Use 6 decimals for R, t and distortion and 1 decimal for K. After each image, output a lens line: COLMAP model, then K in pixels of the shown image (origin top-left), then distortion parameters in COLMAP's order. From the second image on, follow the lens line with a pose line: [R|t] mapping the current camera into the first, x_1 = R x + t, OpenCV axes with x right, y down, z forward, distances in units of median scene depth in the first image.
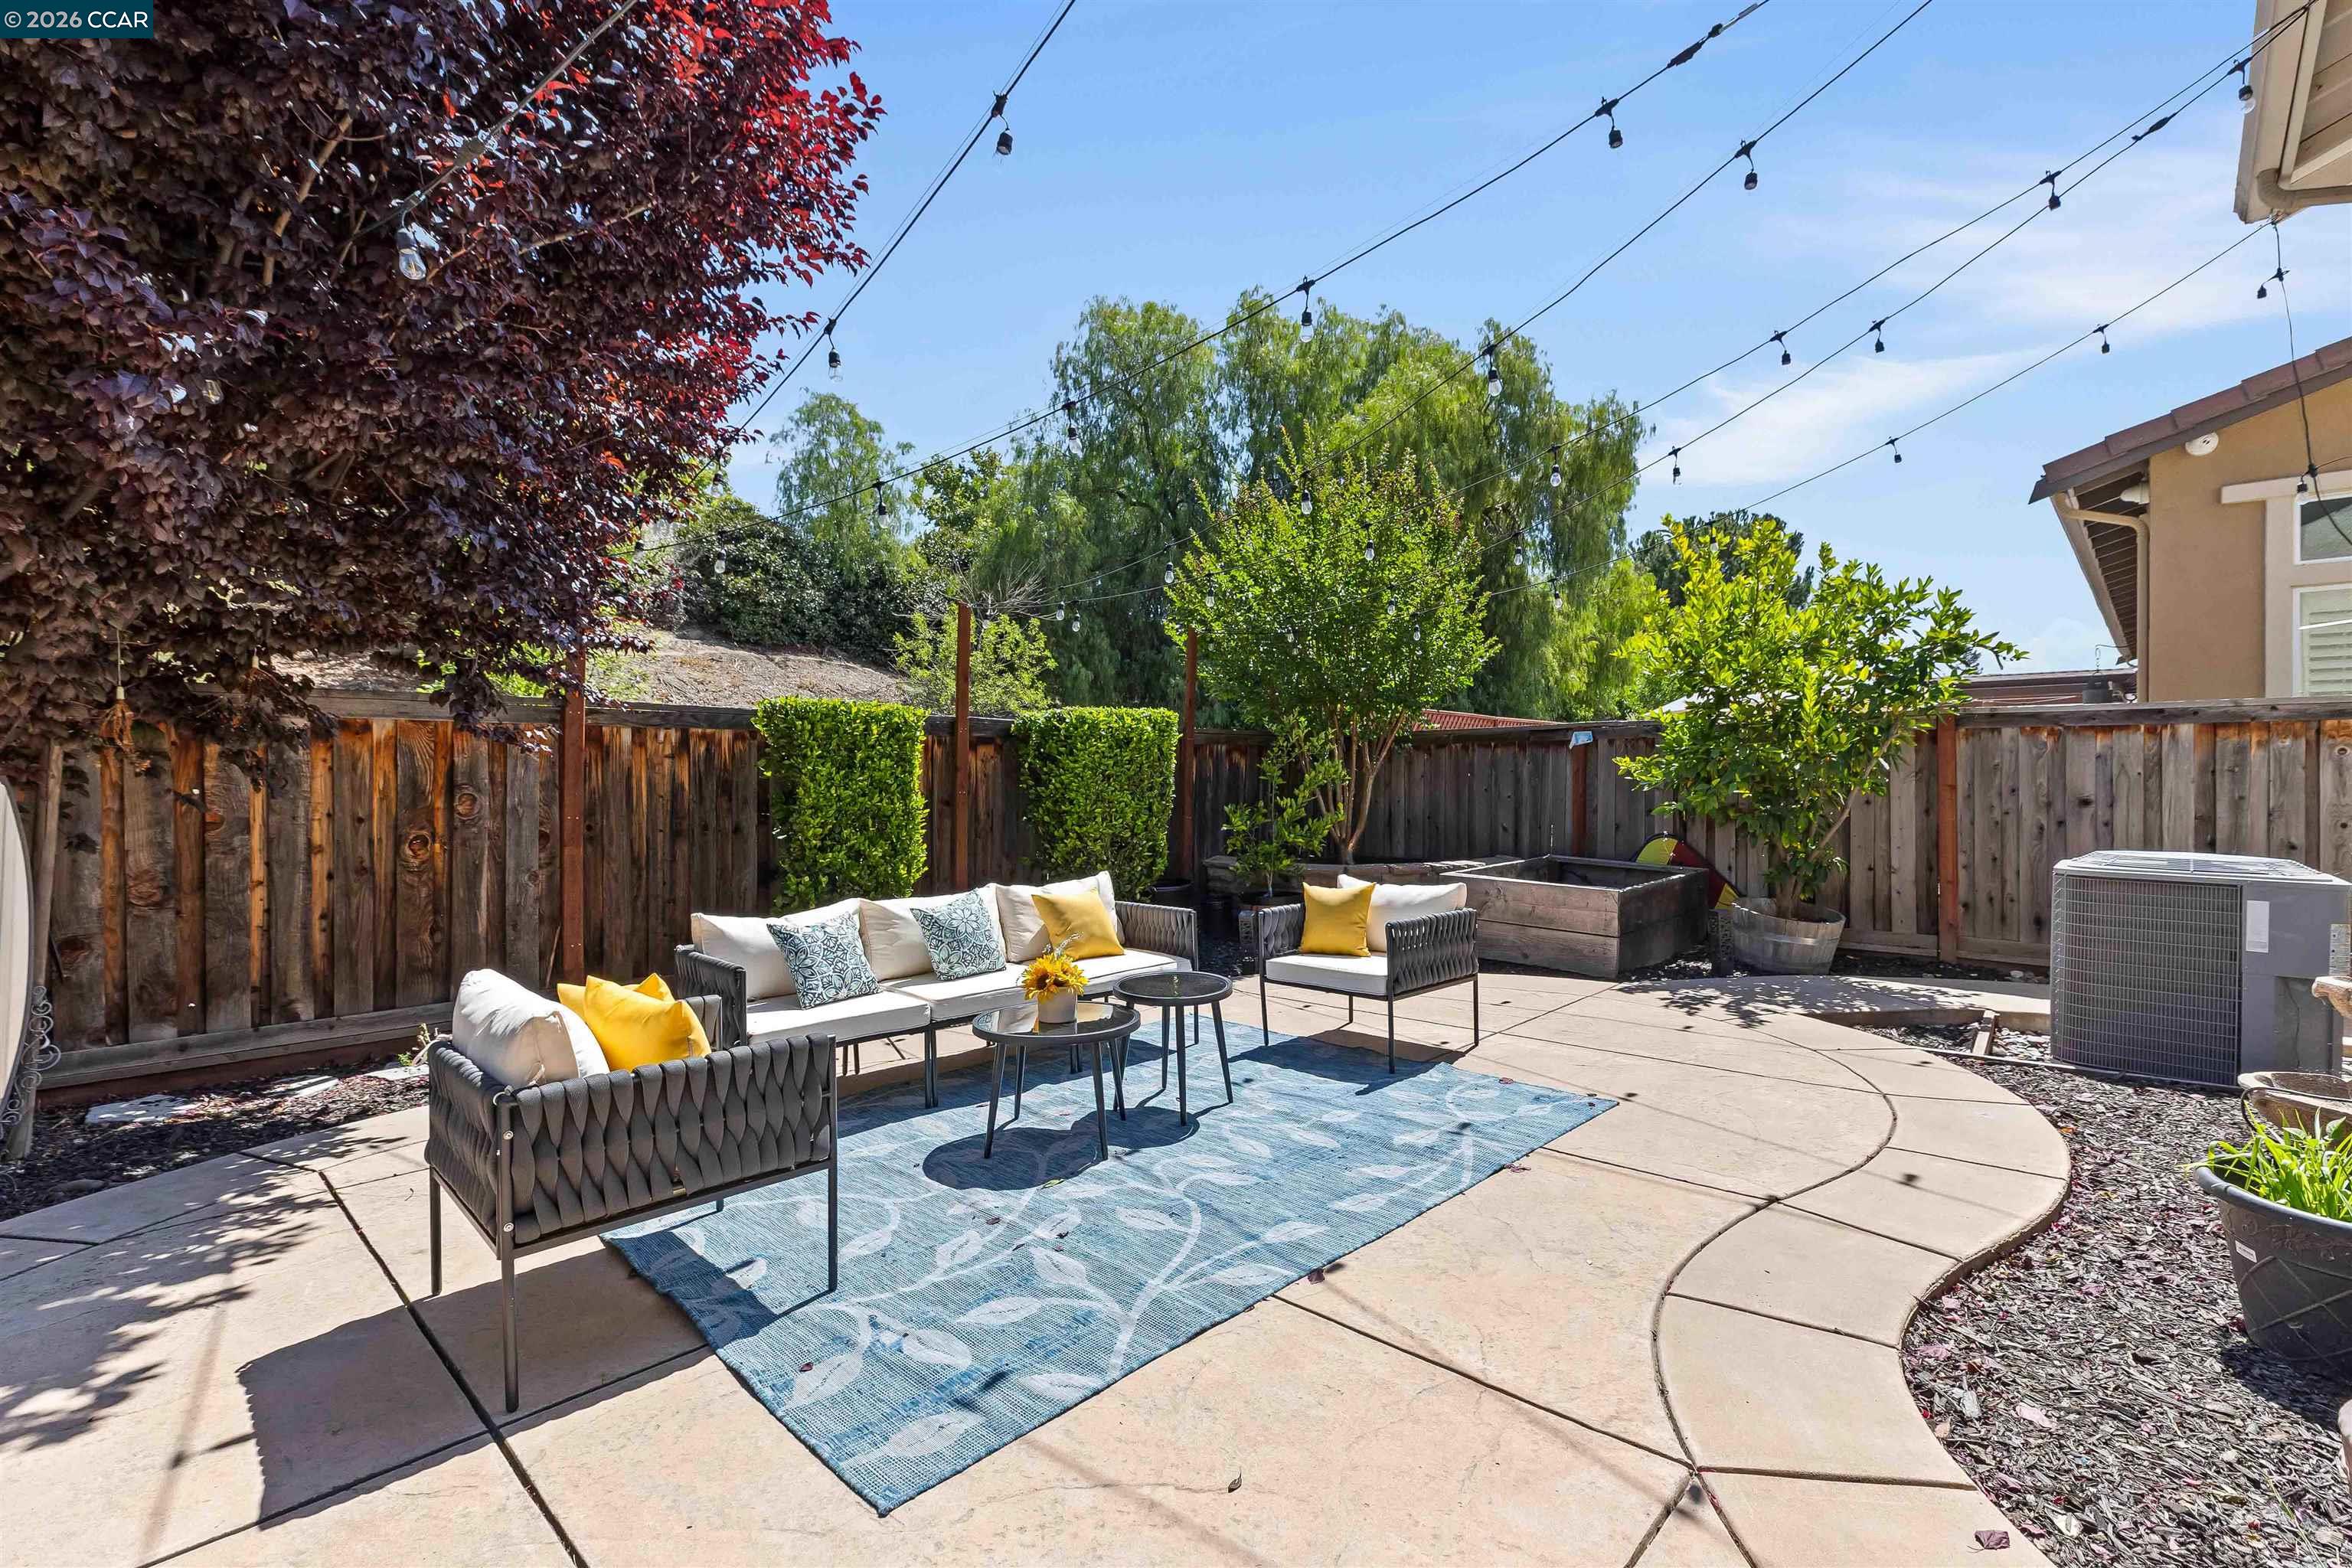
lens RADIAL K [[1059.2, 0, 1178.7], [0, 1059.2, 771.6], [0, 0, 1]] dist [0.000999, -0.000272]
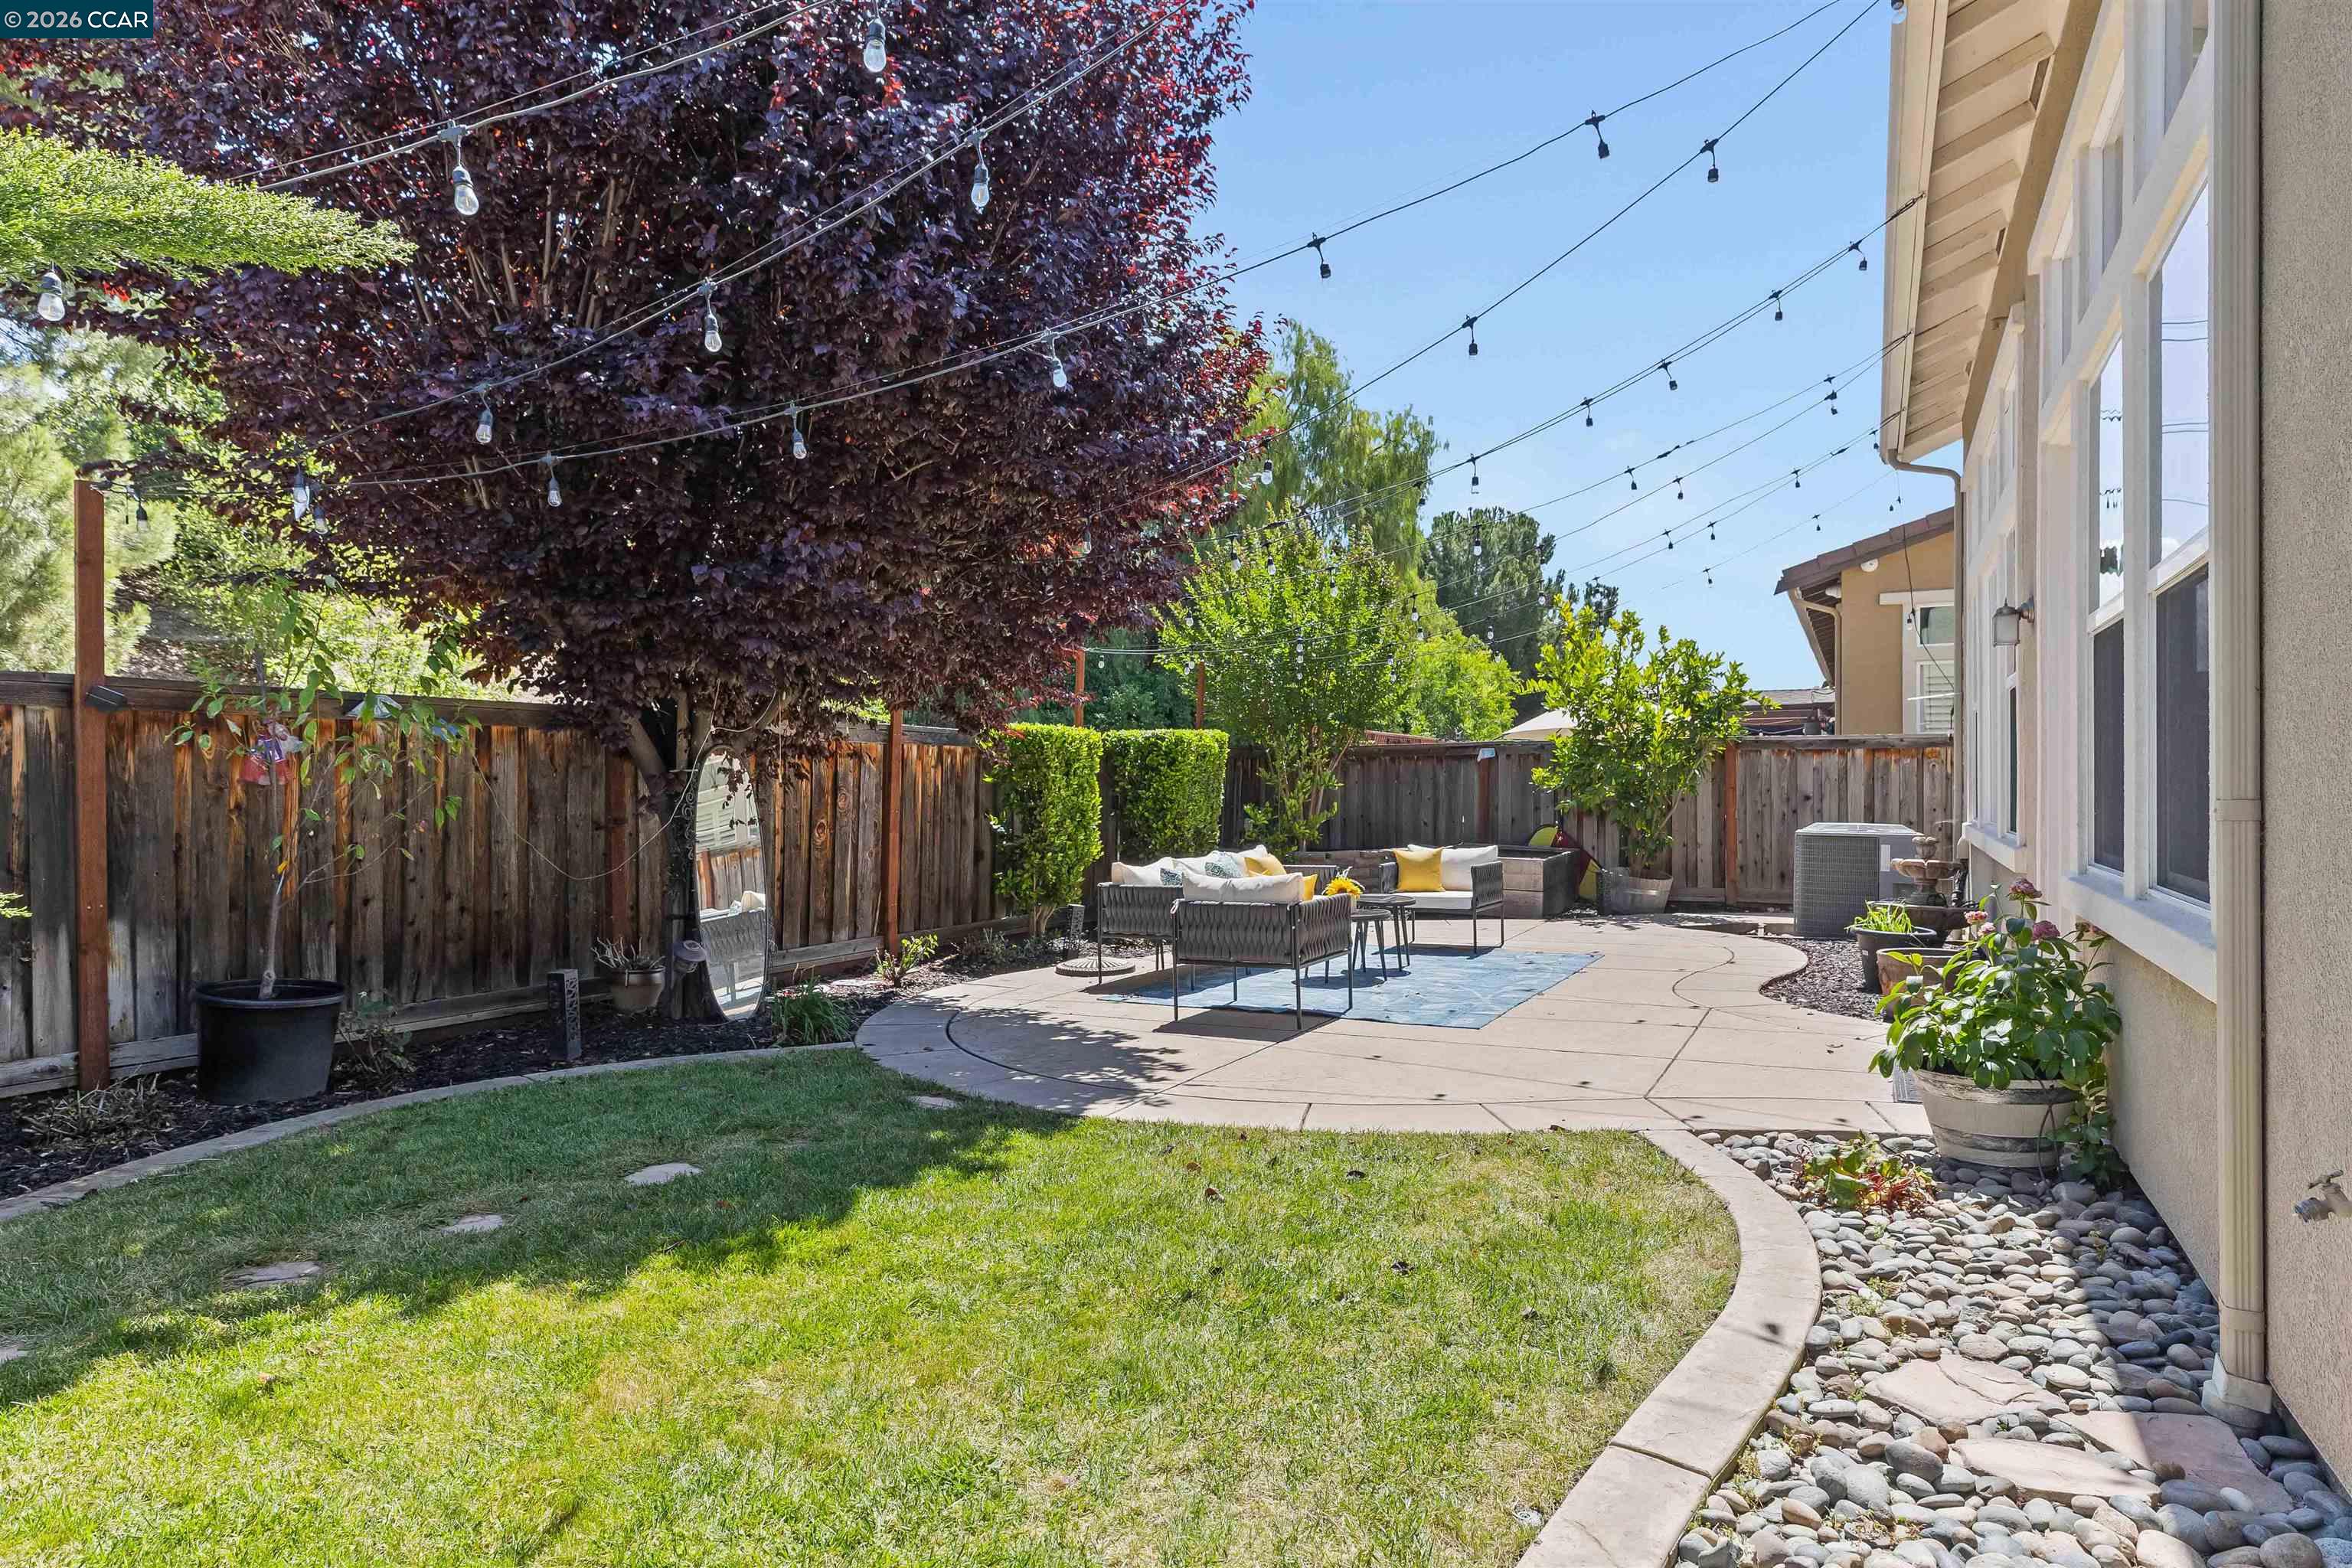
lens RADIAL K [[1375.2, 0, 1176.0], [0, 1375.2, 784.0], [0, 0, 1]] dist [0.000208, 0.000247]
pose [[0.958861, -0.000794, 0.283873, -0.593938], [0.000280, 0.999998, 0.001848, 0.004194], [-0.283874, -0.001693, 0.958860, -0.659341]]
